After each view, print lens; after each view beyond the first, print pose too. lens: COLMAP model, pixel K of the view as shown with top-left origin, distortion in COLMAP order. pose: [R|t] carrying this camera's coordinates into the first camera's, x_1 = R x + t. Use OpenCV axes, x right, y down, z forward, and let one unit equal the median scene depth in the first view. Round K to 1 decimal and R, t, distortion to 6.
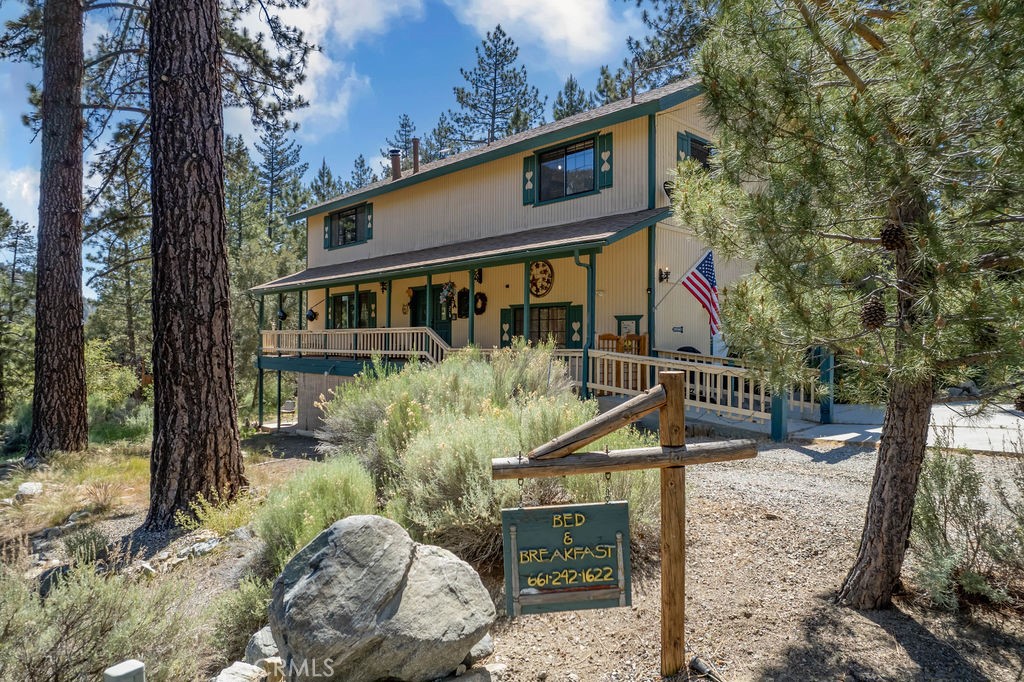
lens RADIAL K [[654.8, 0, 512.2], [0, 654.8, 344.8], [0, 0, 1]] dist [-0.069436, 0.054053]
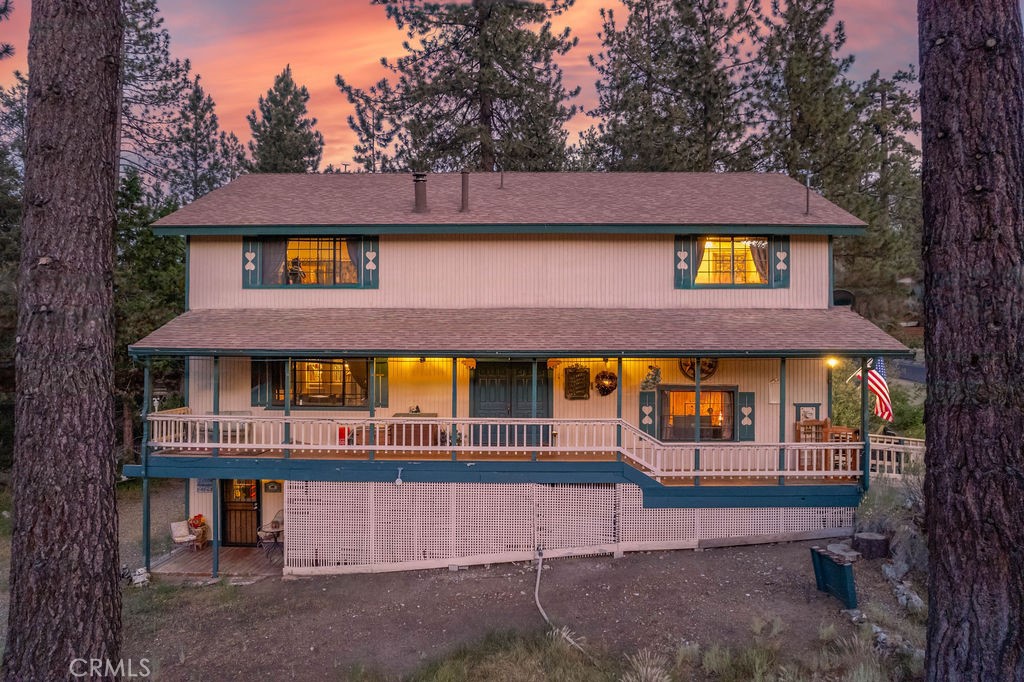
lens RADIAL K [[654.8, 0, 518.0], [0, 654.8, 339.2], [0, 0, 1]] dist [-0.069436, 0.054053]
pose [[0.703977, 0.010078, 0.710151, -1.114680], [0.002385, 0.999860, -0.016553, -0.156831], [-0.710219, 0.013347, 0.703855, 0.648282]]
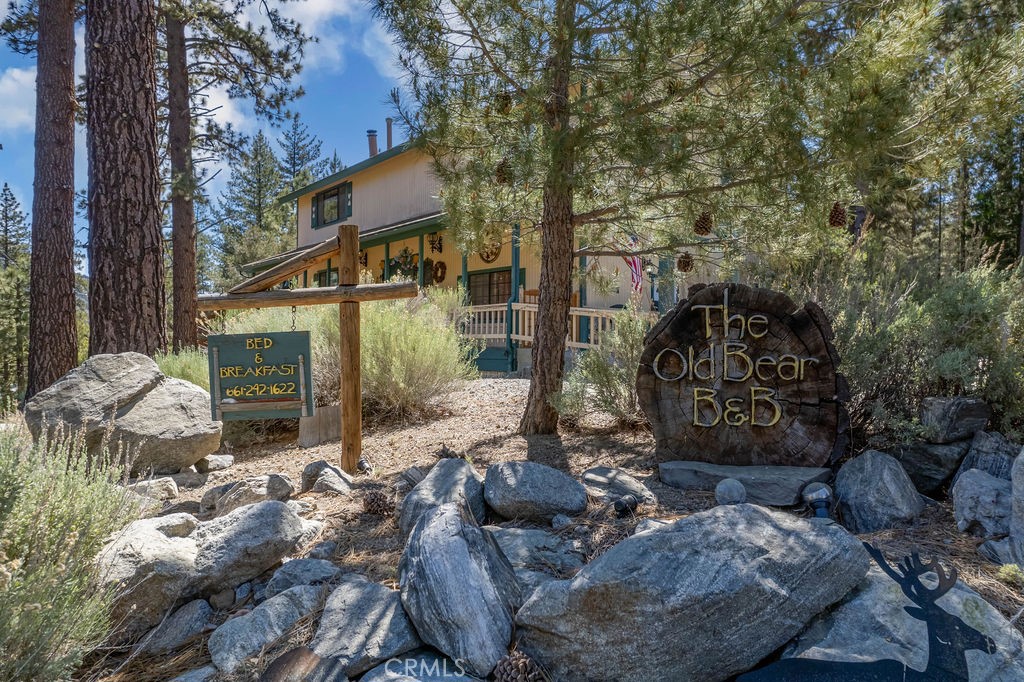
lens RADIAL K [[654.8, 0, 512.9], [0, 654.8, 346.4], [0, 0, 1]] dist [-0.069436, 0.054053]
pose [[0.998717, 0.002922, -0.050552, 0.172827], [-0.002710, 0.999987, 0.004254, 0.073620], [0.050563, -0.004112, 0.998712, -0.057099]]
